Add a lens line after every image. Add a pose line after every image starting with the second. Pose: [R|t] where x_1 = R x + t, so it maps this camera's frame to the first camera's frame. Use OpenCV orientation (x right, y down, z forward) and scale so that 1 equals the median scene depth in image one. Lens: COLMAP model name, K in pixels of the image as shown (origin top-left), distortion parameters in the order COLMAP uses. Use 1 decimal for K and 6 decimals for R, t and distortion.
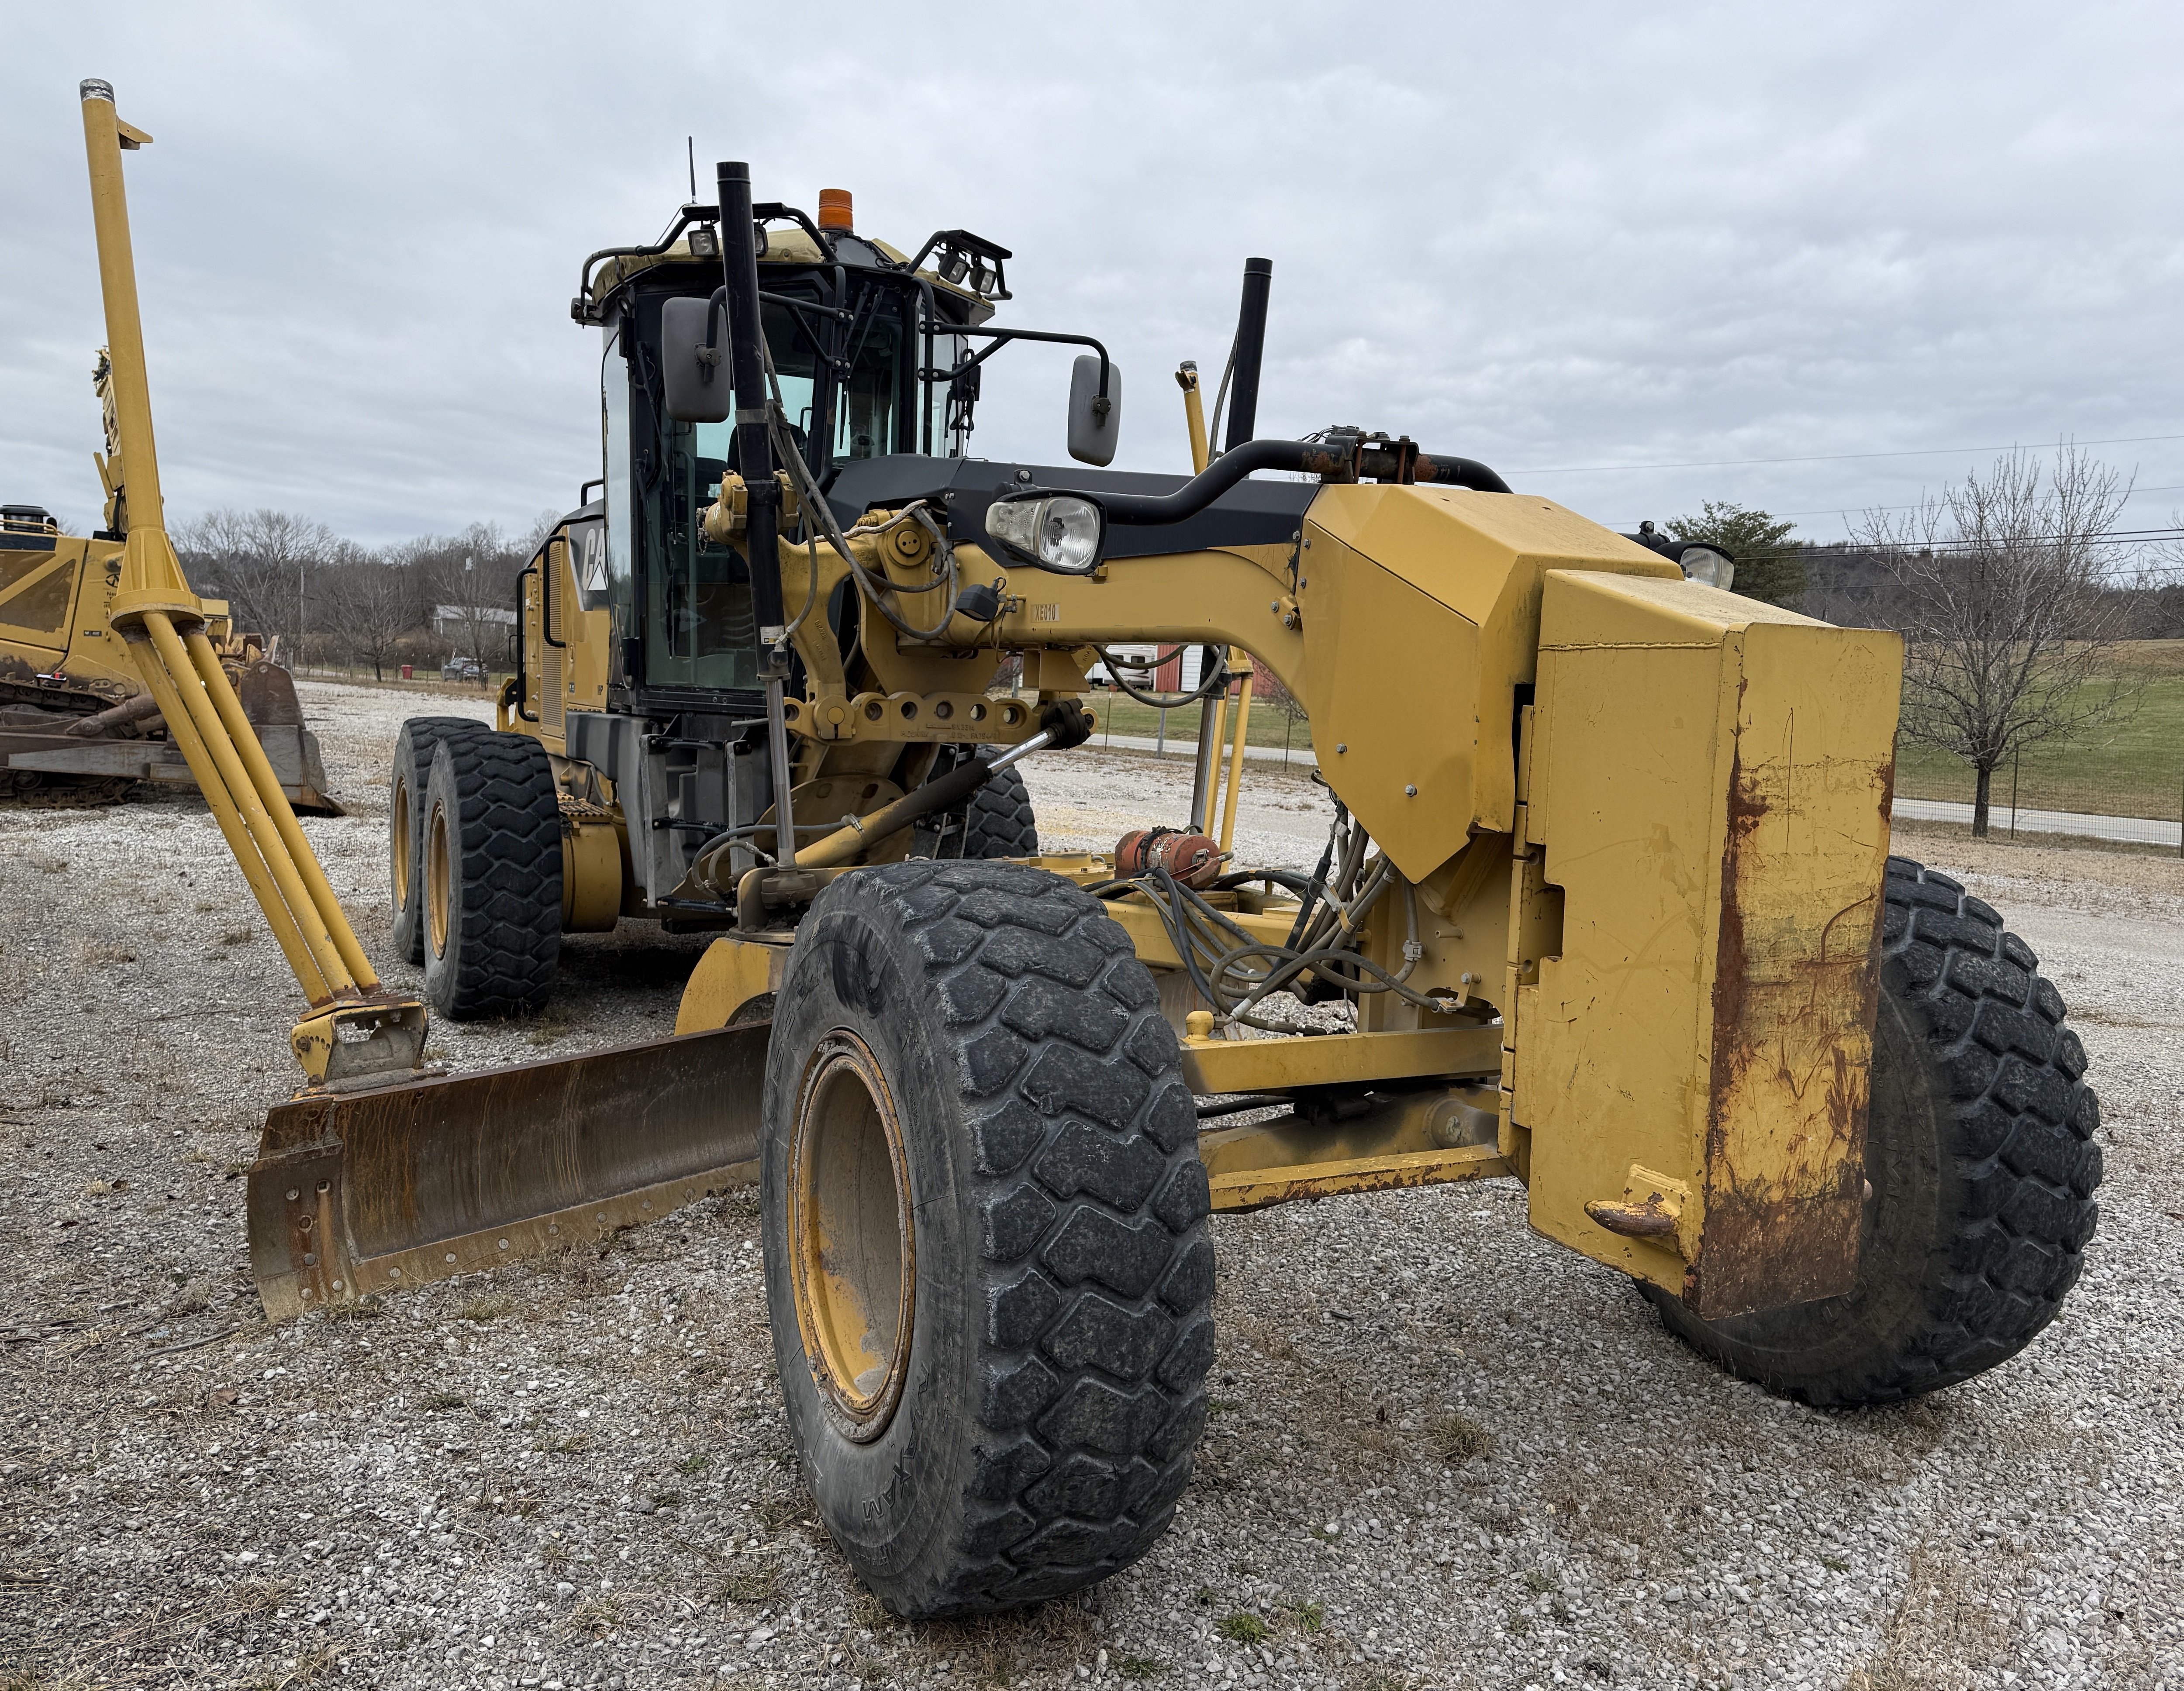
lens RADIAL K [[1706.9, 0, 1092.0], [0, 1706.9, 845.5], [0, 0, 1]] dist [0.163657, -0.312903]
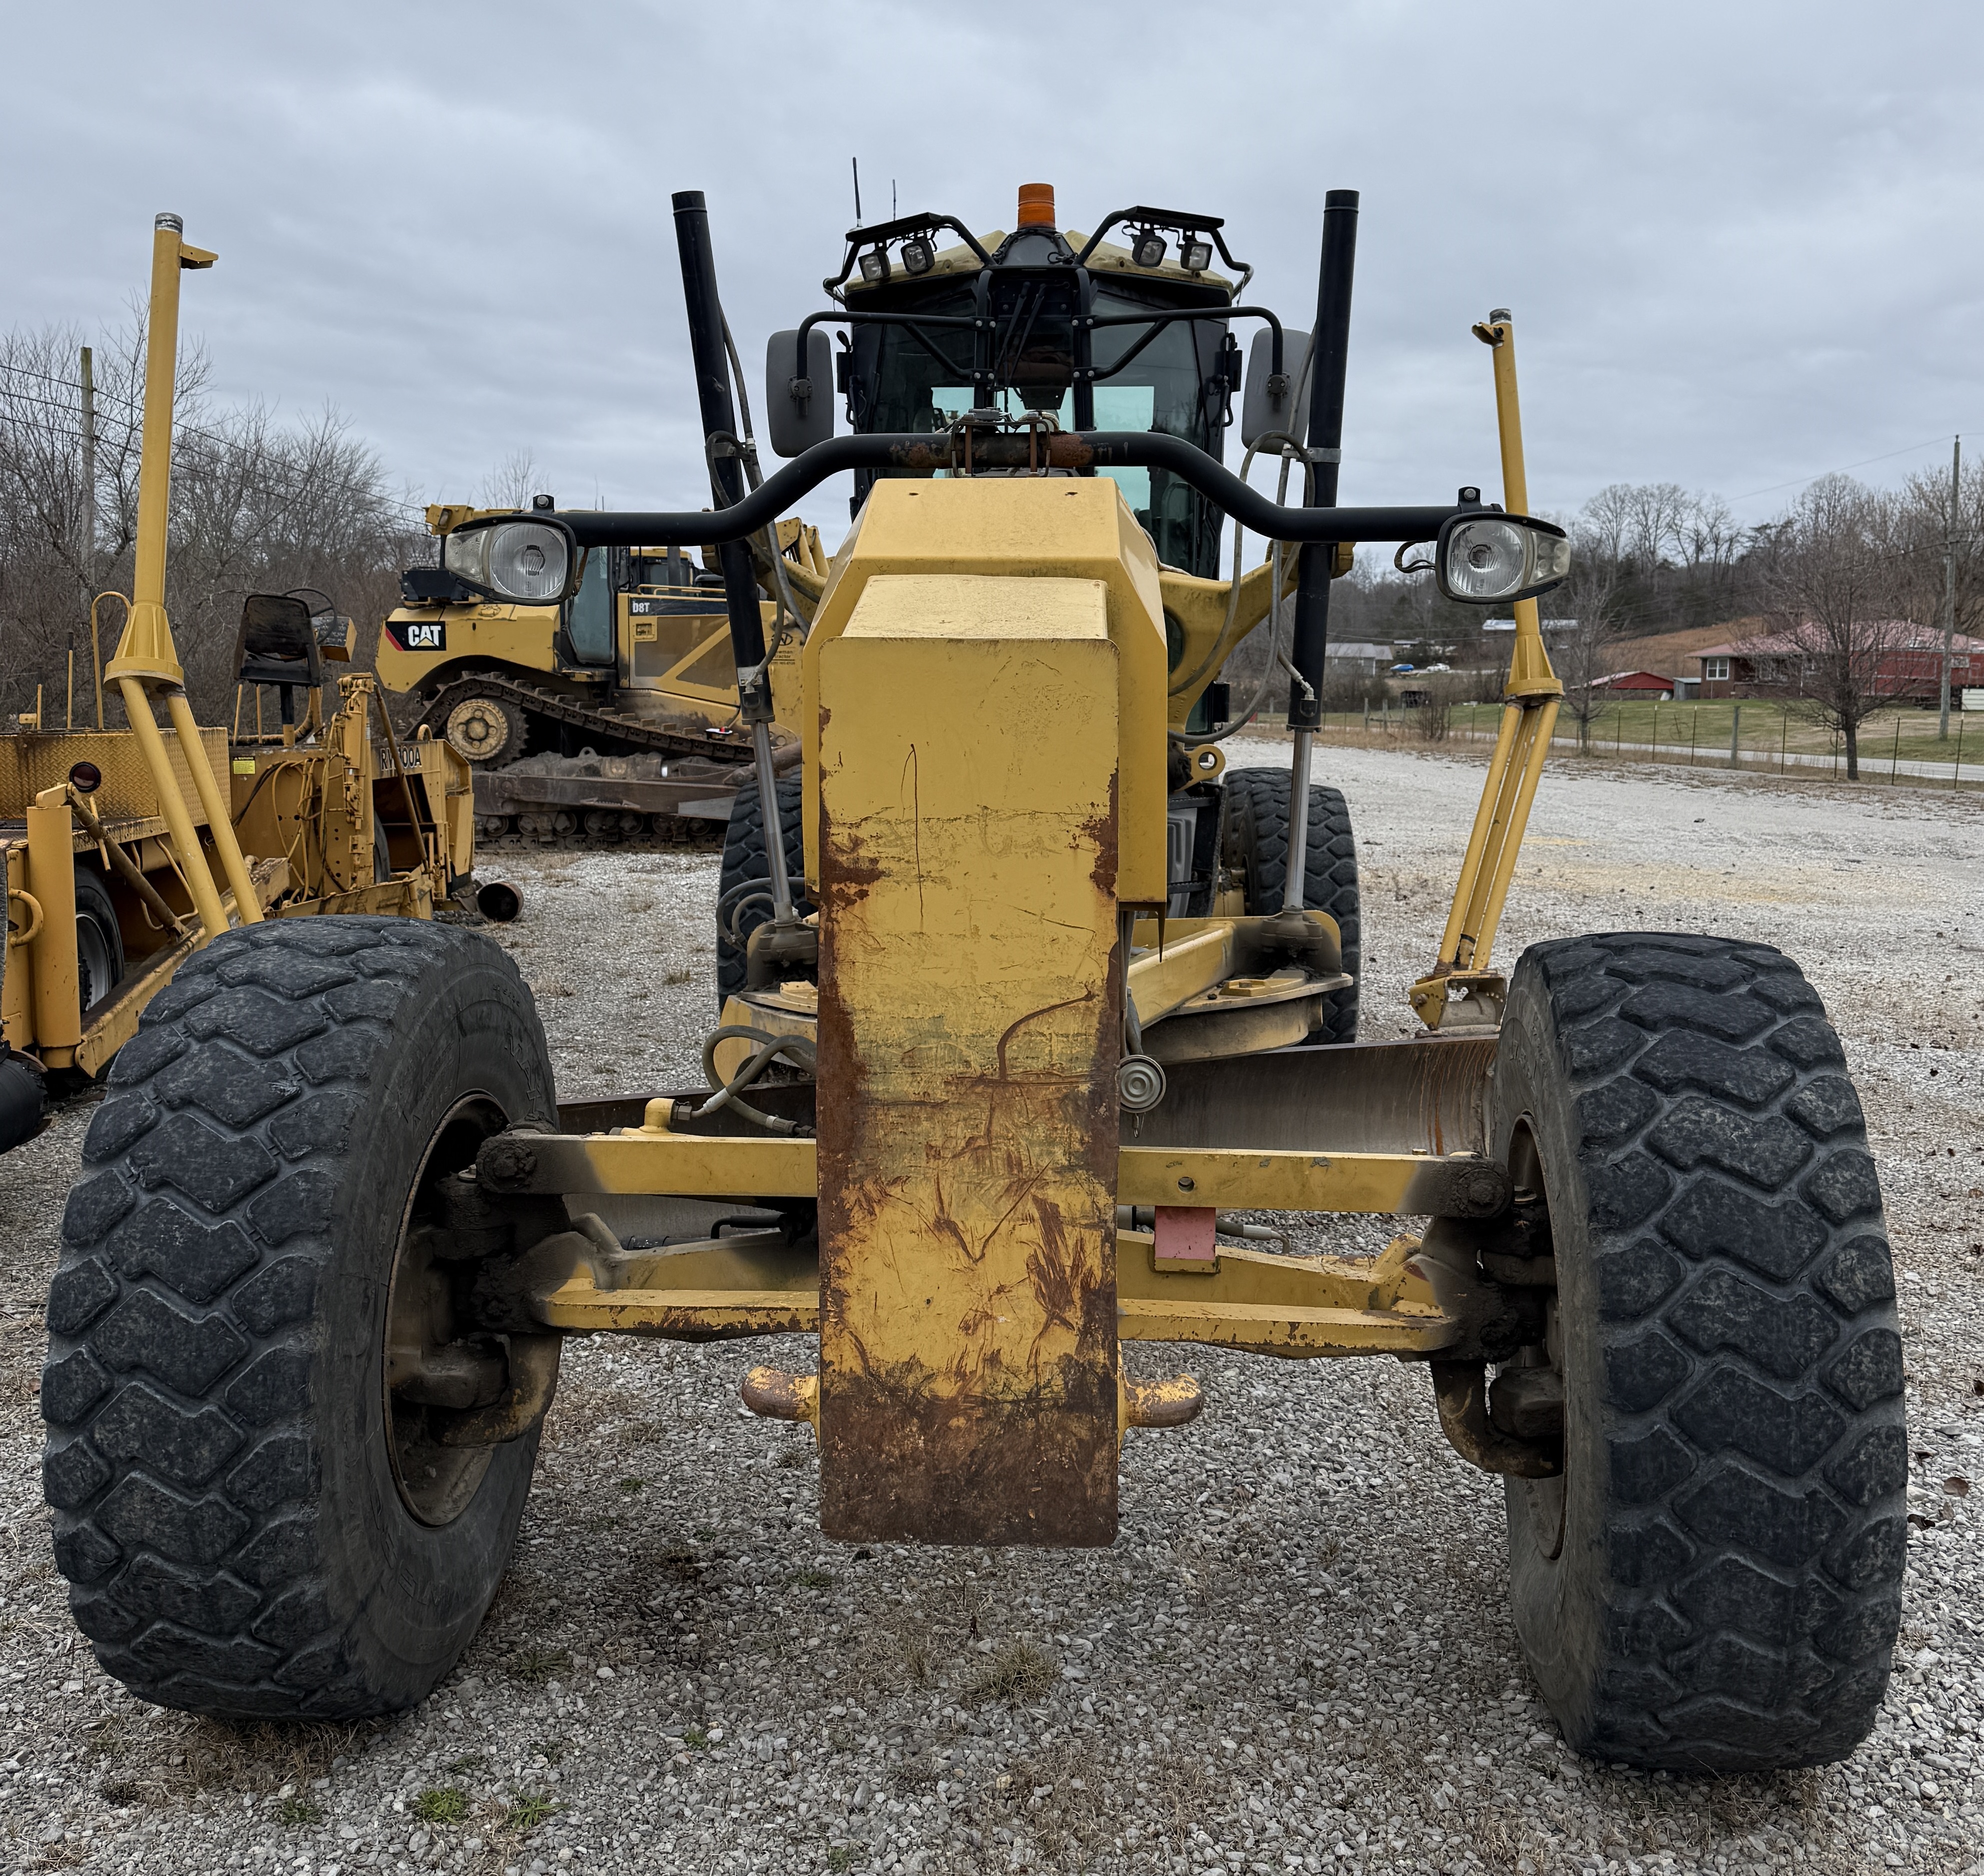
lens RADIAL K [[1944.6, 0, 963.0], [0, 1944.6, 809.3], [0, 0, 1]] dist [0.170423, -0.344024]
pose [[0.860808, -0.000097, -0.508929, 0.729362], [-0.024357, 0.998846, -0.041390, -0.012891], [0.508346, 0.048025, 0.859813, 0.227005]]
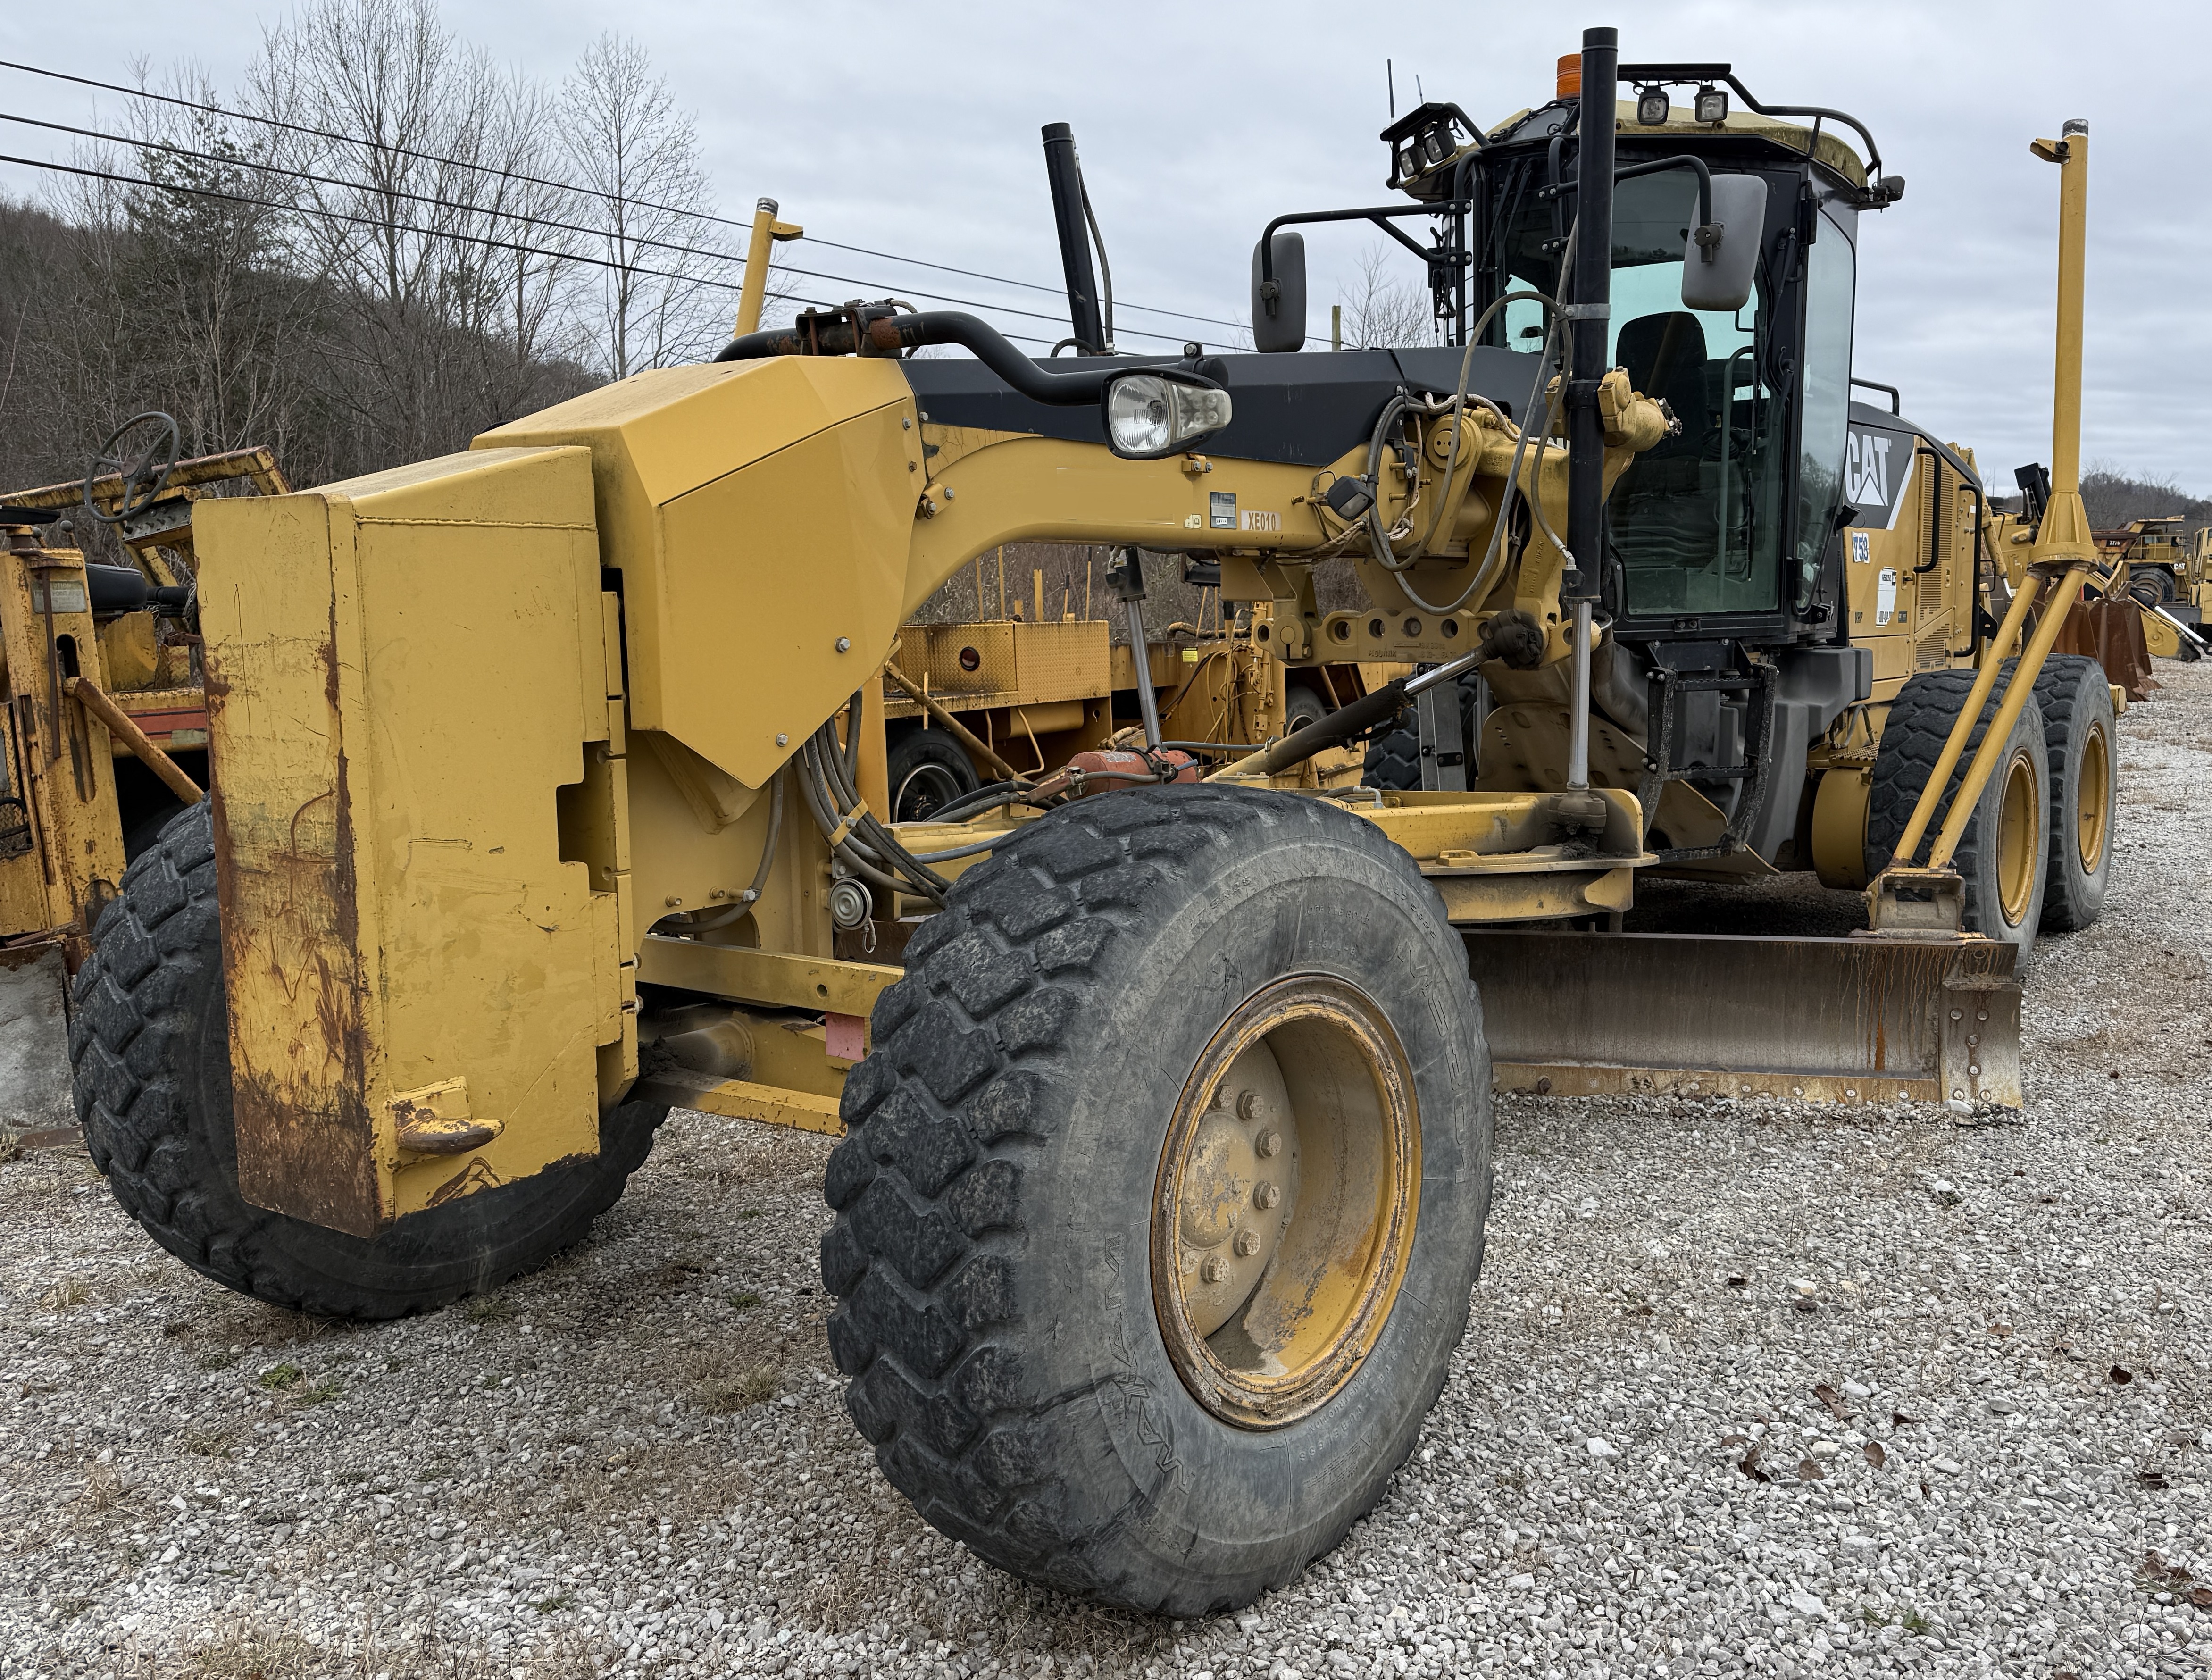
lens RADIAL K [[1825.5, 0, 1265.0], [0, 1825.5, 811.2], [0, 0, 1]] dist [0.164988, -0.290546]
pose [[0.494285, 0.061706, -0.867107, 1.343519], [-0.061663, 0.997454, 0.035831, -0.021975], [0.867110, 0.035758, 0.496831, 0.832852]]
